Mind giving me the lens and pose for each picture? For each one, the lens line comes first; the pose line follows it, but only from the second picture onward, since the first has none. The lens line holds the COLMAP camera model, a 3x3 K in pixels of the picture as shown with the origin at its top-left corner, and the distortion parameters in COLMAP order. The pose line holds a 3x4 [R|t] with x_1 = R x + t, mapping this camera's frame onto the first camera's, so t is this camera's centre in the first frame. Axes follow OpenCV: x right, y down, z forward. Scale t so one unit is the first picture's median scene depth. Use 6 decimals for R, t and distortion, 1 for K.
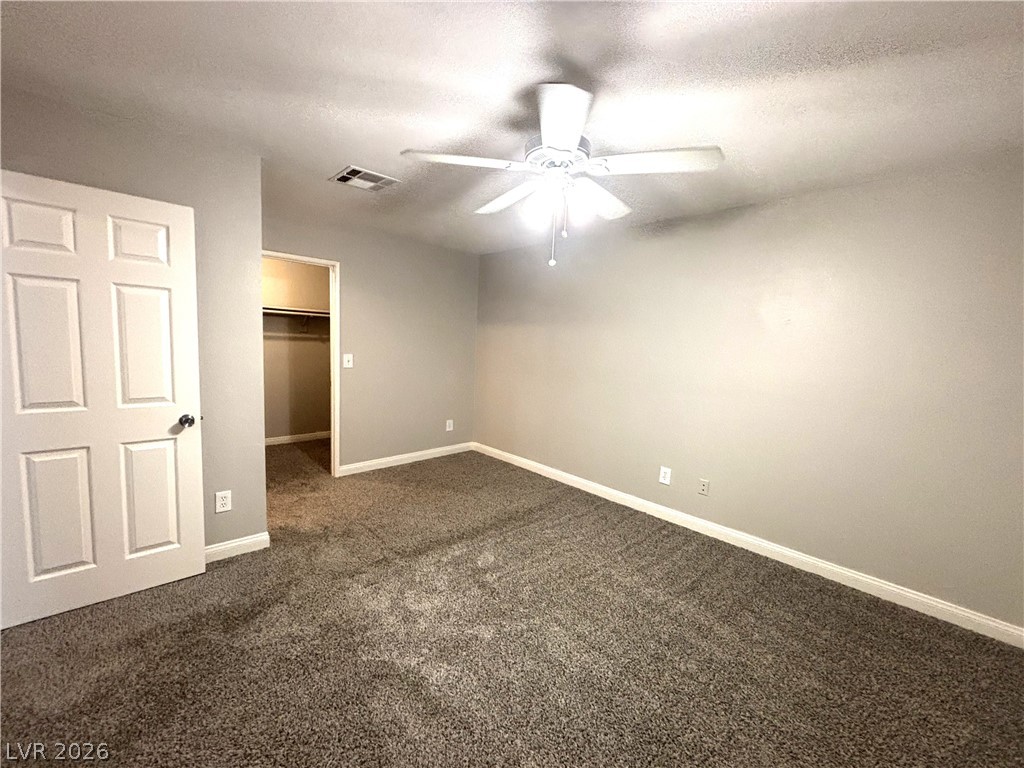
lens RADIAL K [[413.6, 0, 504.1], [0, 413.6, 381.1], [0, 0, 1]] dist [0.000553, -0.000907]
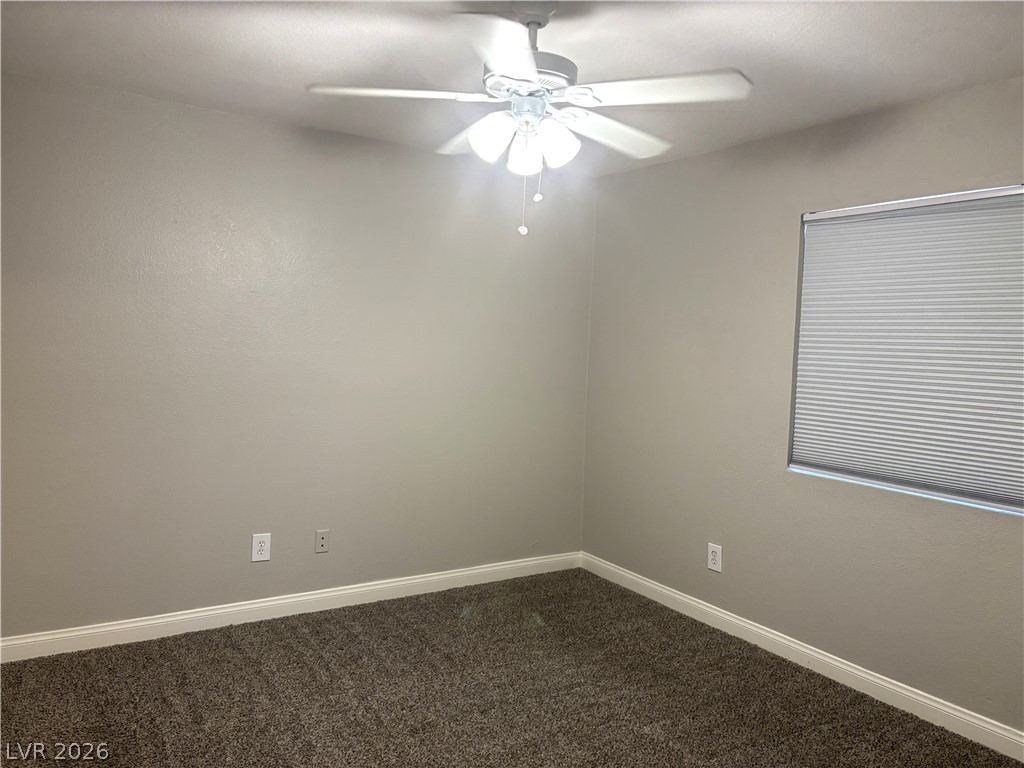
lens RADIAL K [[776.3, 0, 518.8], [0, 776.3, 383.9], [0, 0, 1]] dist [0.054279, -0.060225]
pose [[0.191491, -0.101586, 0.976223, -0.654197], [0.075968, 0.993180, 0.088449, -0.081288], [-0.978550, 0.057224, 0.197902, 0.427564]]
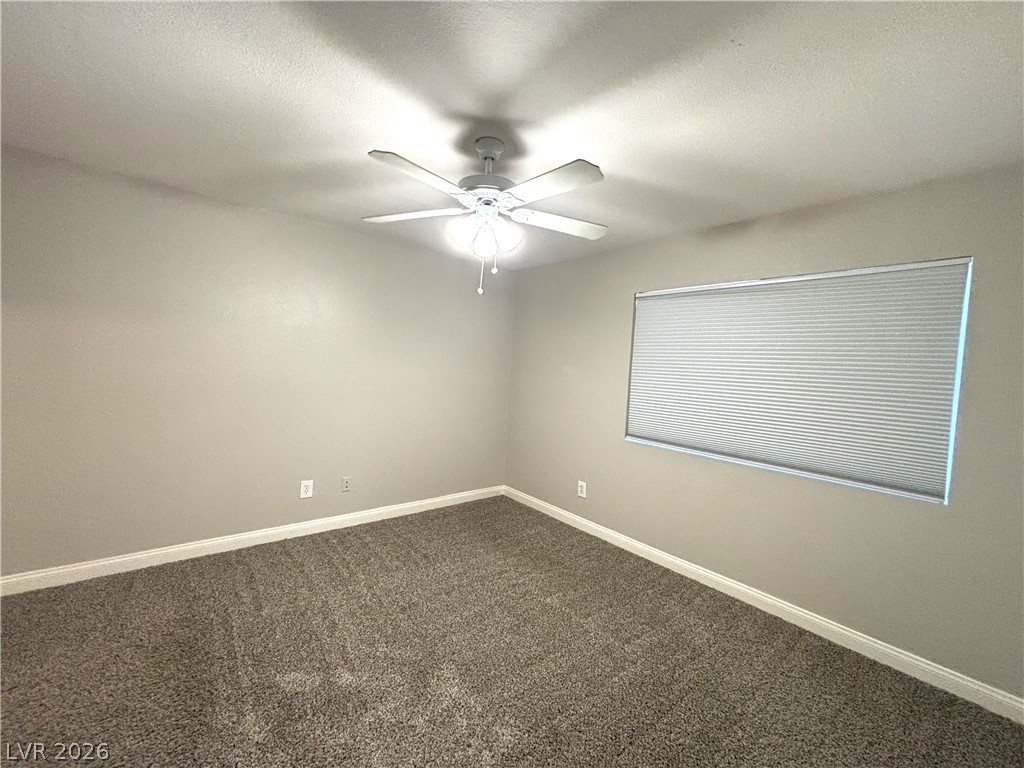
lens RADIAL K [[413.6, 0, 513.8], [0, 413.6, 378.5], [0, 0, 1]] dist [0.000553, -0.000907]
pose [[0.069744, -0.082500, 0.994148, -0.533760], [0.053128, 0.995467, 0.078882, -0.078761], [-0.996149, 0.047315, 0.073811, 0.473013]]
